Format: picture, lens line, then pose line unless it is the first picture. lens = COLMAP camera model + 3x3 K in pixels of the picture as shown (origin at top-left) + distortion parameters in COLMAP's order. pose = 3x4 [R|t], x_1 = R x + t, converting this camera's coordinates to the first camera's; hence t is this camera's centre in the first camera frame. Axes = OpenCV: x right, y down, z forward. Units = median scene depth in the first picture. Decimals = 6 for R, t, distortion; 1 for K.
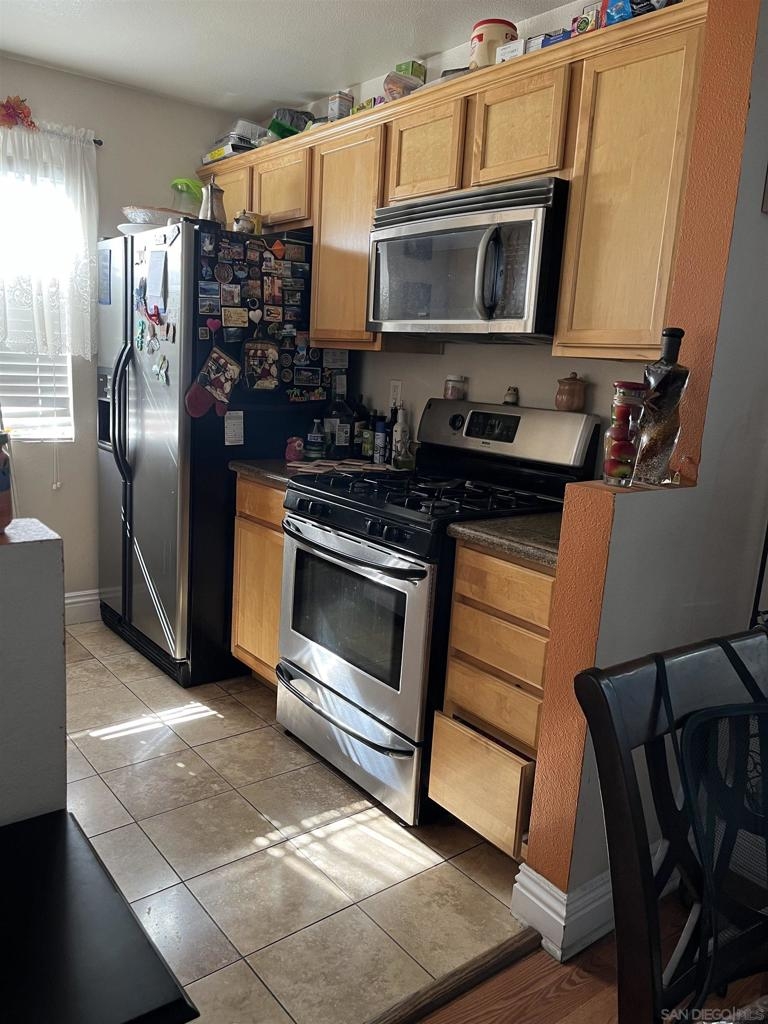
lens RADIAL K [[777.6, 0, 377.8], [0, 777.6, 515.3], [0, 0, 1]] dist [0.031149, -0.020703]
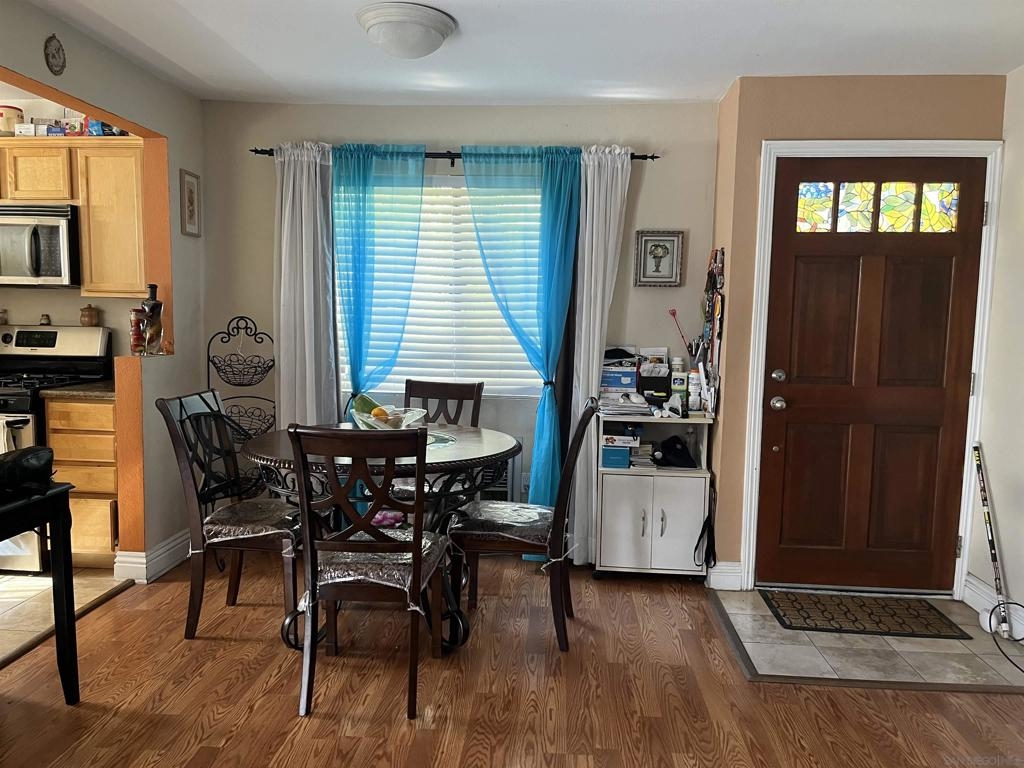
lens RADIAL K [[777.6, 0, 509.3], [0, 777.6, 388.5], [0, 0, 1]] dist [0.031149, -0.020703]
pose [[0.666841, -0.119892, 0.735492, -0.540878], [0.162412, 0.986630, 0.013577, 0.164919], [-0.727286, 0.110399, 0.677397, -1.065193]]
